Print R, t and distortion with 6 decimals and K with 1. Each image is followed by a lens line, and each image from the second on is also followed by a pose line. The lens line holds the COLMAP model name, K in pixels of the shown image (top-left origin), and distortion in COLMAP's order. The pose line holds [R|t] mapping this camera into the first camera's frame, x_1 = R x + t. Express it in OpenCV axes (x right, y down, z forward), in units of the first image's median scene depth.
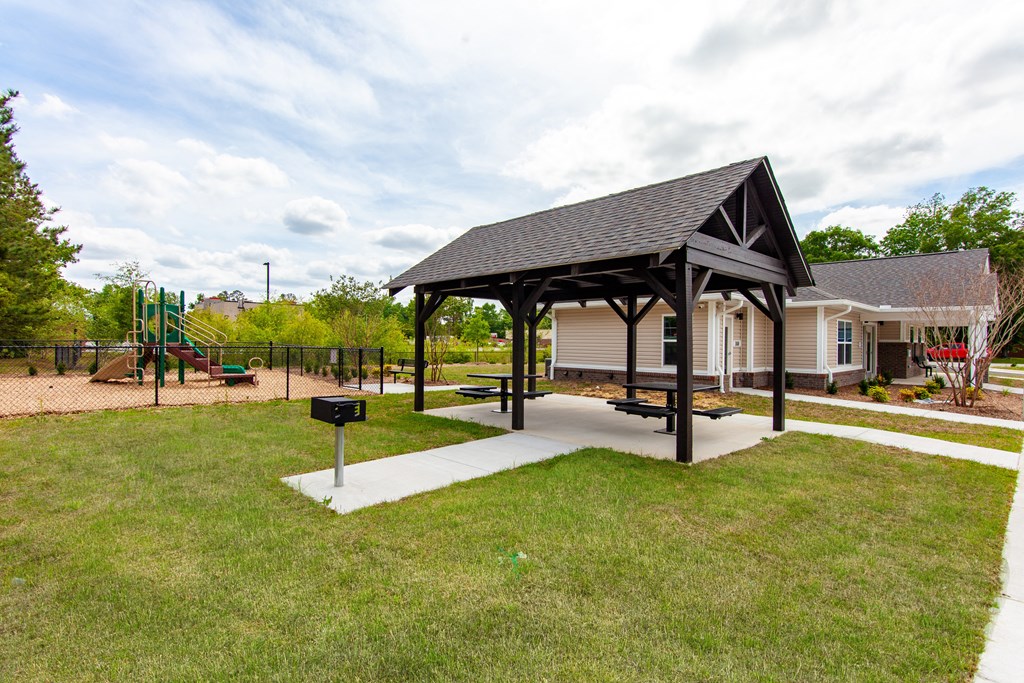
lens RADIAL K [[504.2, 0, 508.6], [0, 504.2, 340.2], [0, 0, 1]] dist [0.006969, 0.001327]
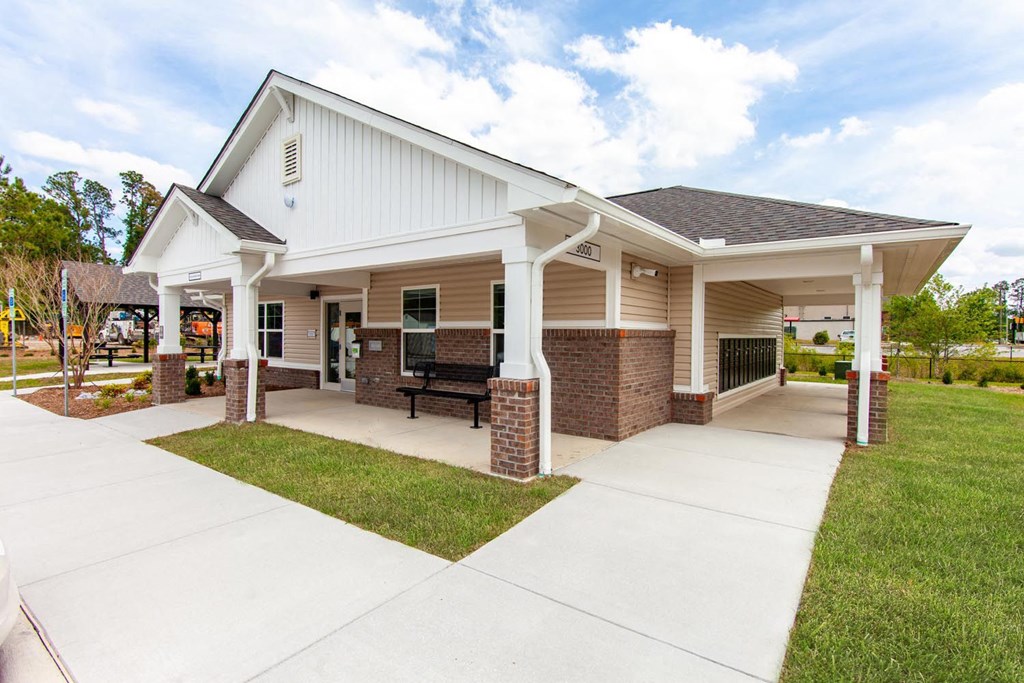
lens RADIAL K [[504.2, 0, 507.8], [0, 504.2, 340.0], [0, 0, 1]] dist [0.006969, 0.001327]
pose [[0.171804, 0.008489, -0.985095, 1.196771], [-0.010652, 0.999920, 0.006759, 0.008719], [0.985074, 0.009332, 0.171880, 0.966085]]
